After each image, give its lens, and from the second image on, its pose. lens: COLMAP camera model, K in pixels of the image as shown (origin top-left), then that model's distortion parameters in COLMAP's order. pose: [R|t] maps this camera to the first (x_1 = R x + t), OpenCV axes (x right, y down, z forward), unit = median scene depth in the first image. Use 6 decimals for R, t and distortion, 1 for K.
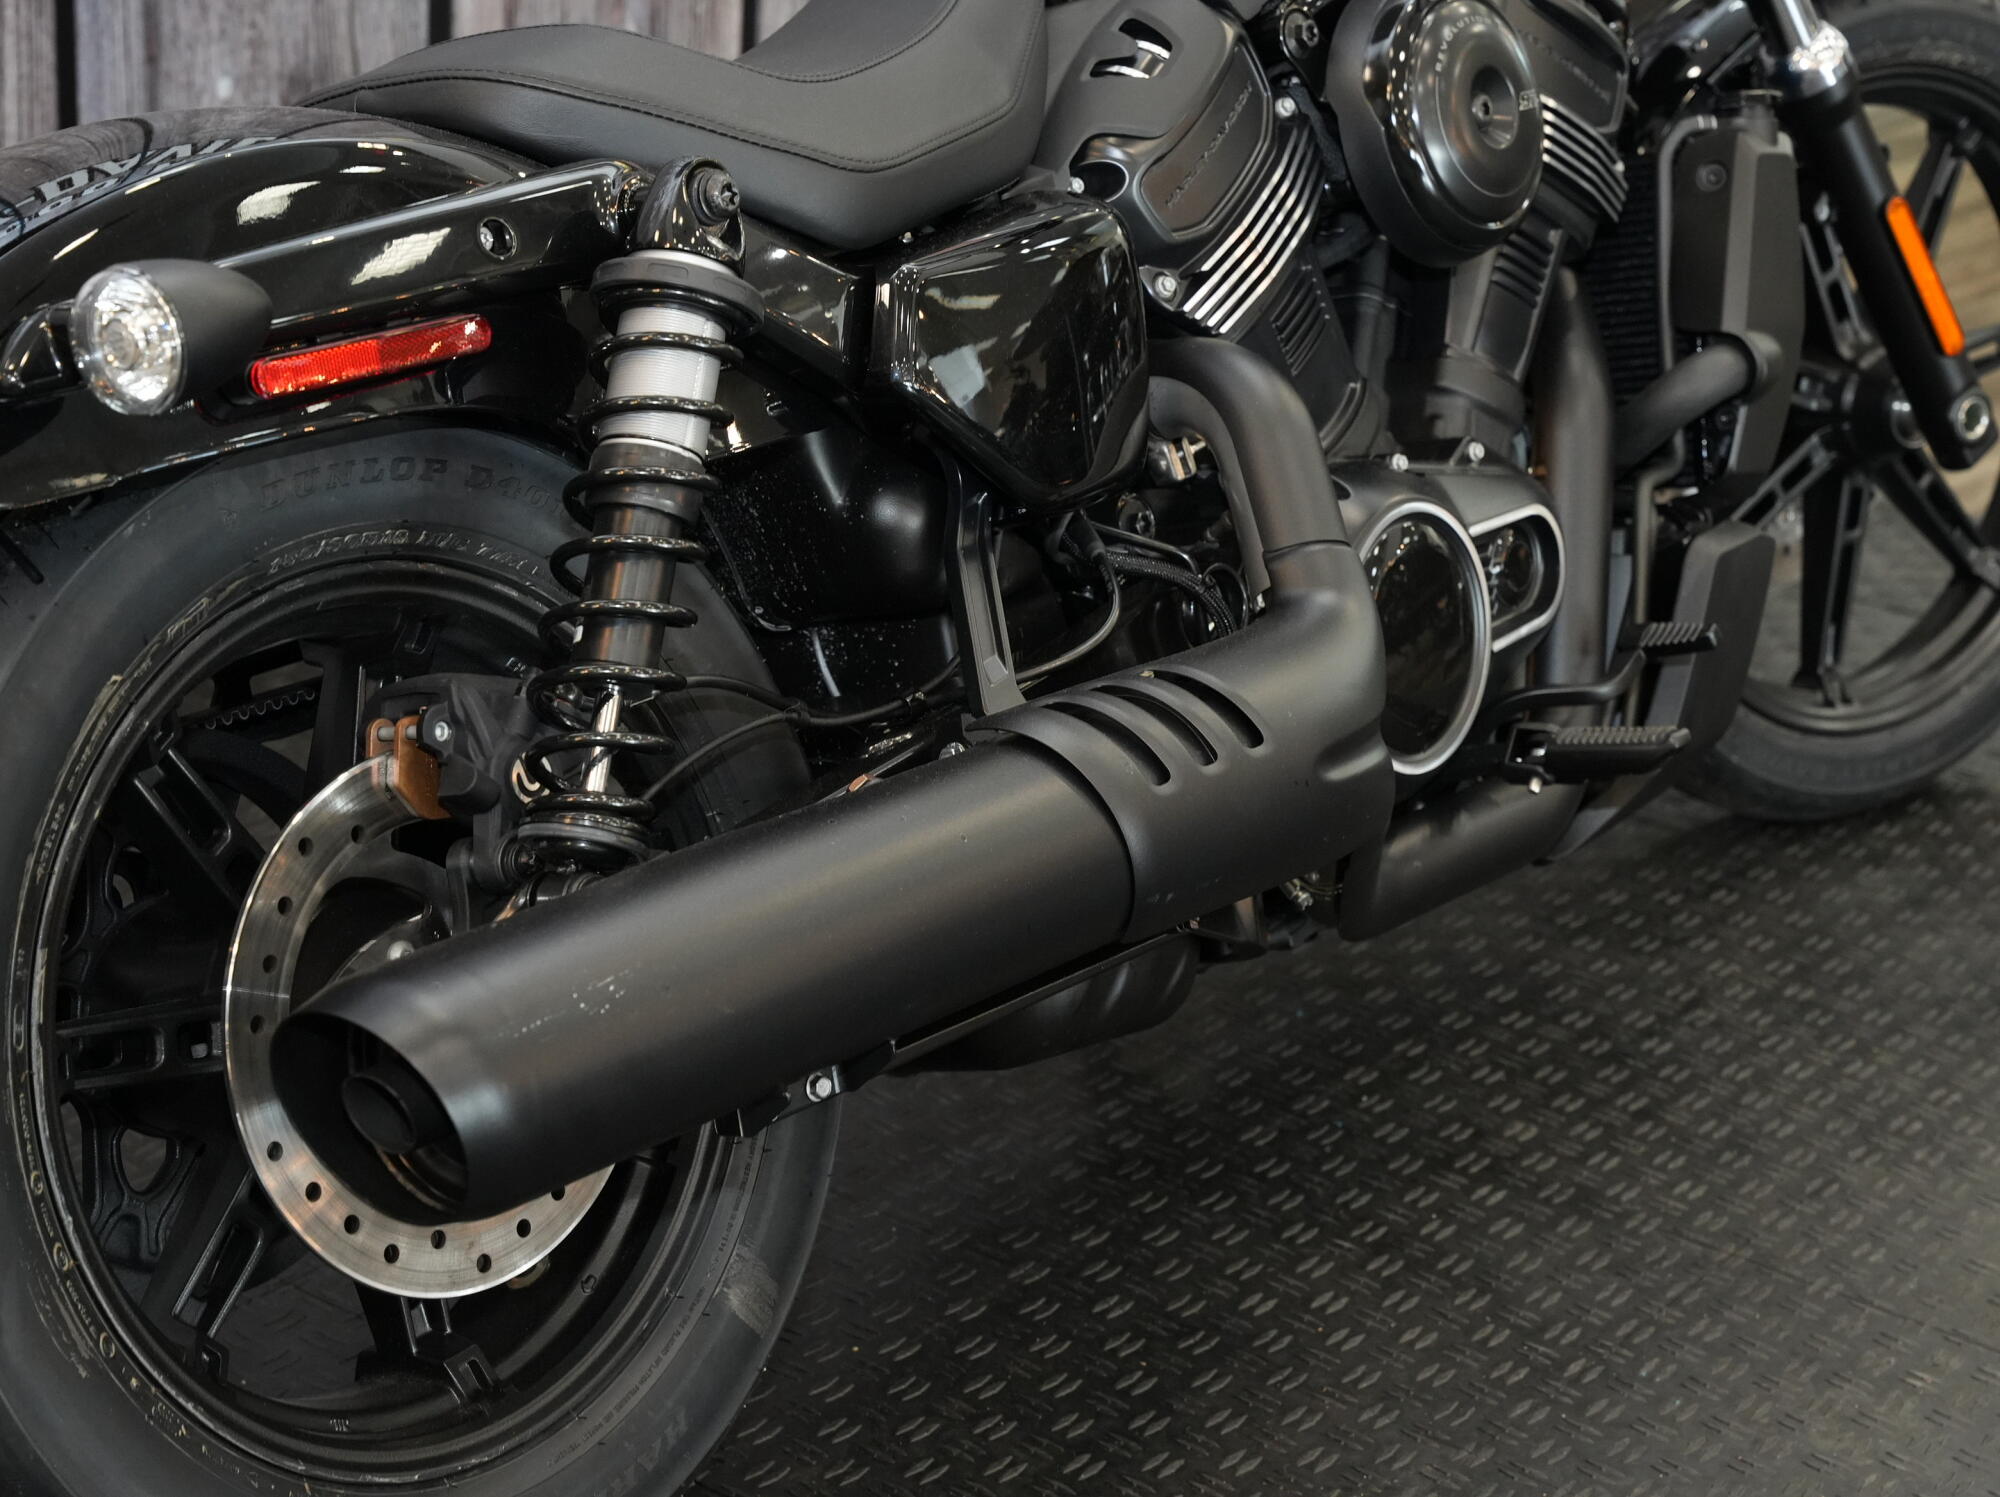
lens RADIAL K [[3900.4, 0, 1000.0], [0, 3900.4, 748.5], [0, 0, 1]] dist [-0.076489, -0.040497]
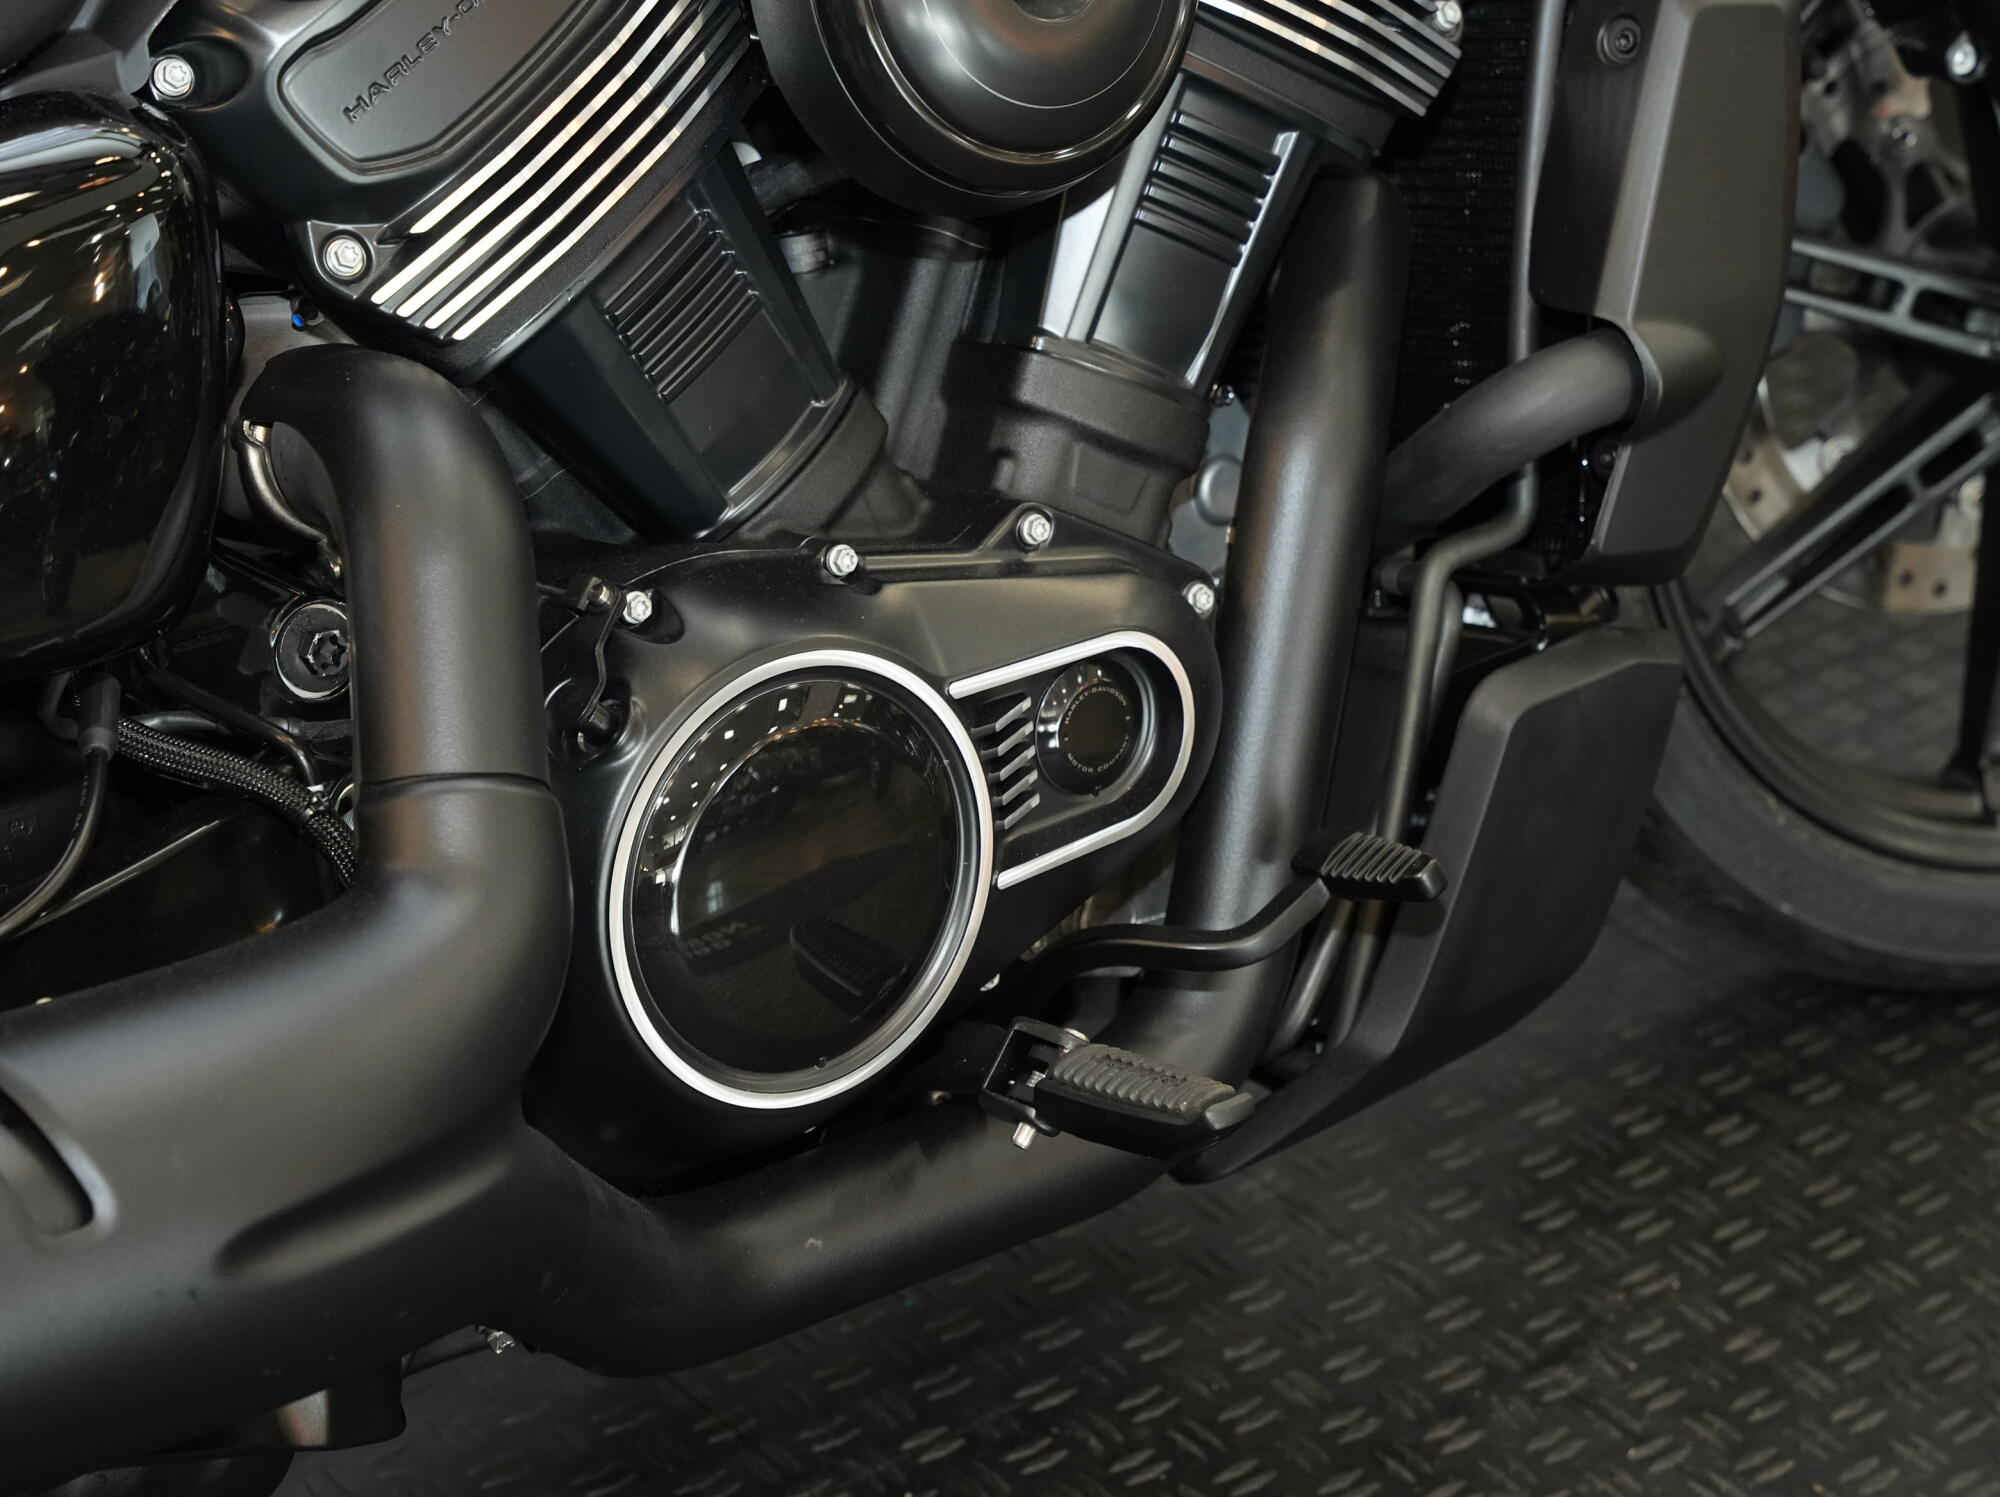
lens RADIAL K [[4612.0, 0, 1000.0], [0, 4612.0, 748.5], [0, 0, 1]] dist [0.025395, -0.389082]
pose [[0.981293, 0.105983, -0.160724, 0.227015], [-0.088763, 0.989872, 0.110794, -0.117663], [0.170839, -0.094455, 0.980761, 0.313255]]
